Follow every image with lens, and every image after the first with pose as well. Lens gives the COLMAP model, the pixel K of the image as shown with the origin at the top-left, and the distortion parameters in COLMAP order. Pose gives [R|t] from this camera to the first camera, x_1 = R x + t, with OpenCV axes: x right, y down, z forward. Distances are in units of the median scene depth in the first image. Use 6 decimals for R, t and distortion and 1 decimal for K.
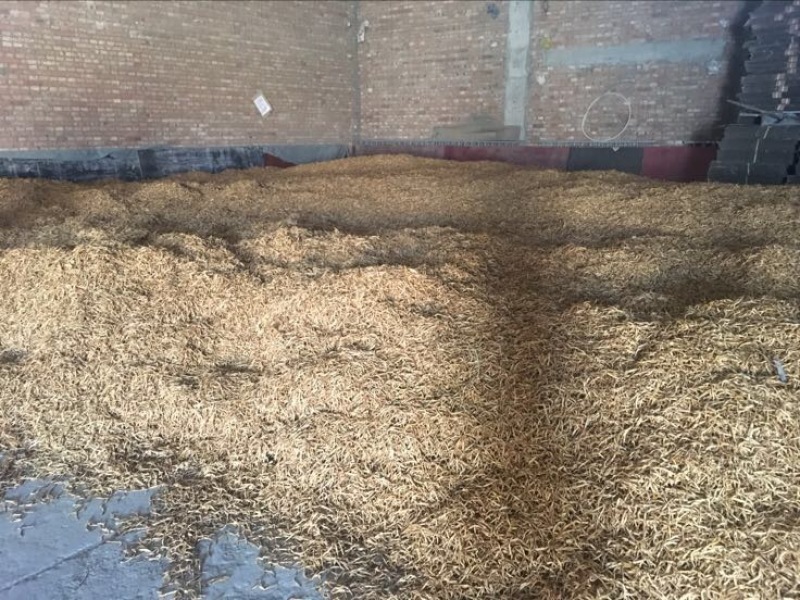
lens RADIAL K [[668.2, 0, 398.0], [0, 668.2, 297.2], [0, 0, 1]] dist [0.055548, -0.078750]
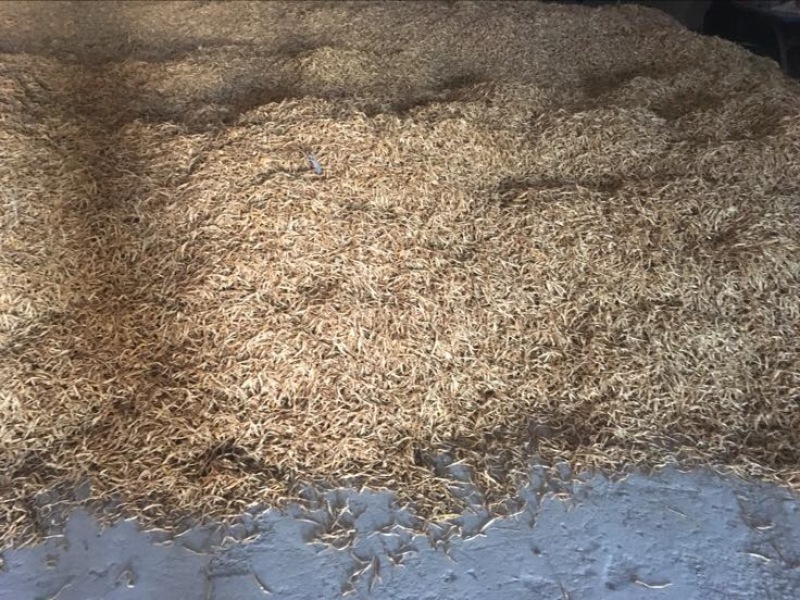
lens RADIAL K [[668.2, 0, 398.0], [0, 668.2, 297.2], [0, 0, 1]] dist [0.055548, -0.078750]
pose [[0.858616, -0.226089, 0.460068, 0.140511], [0.107017, 0.956766, 0.270455, 0.036859], [-0.501324, -0.182982, 0.845690, -0.010926]]
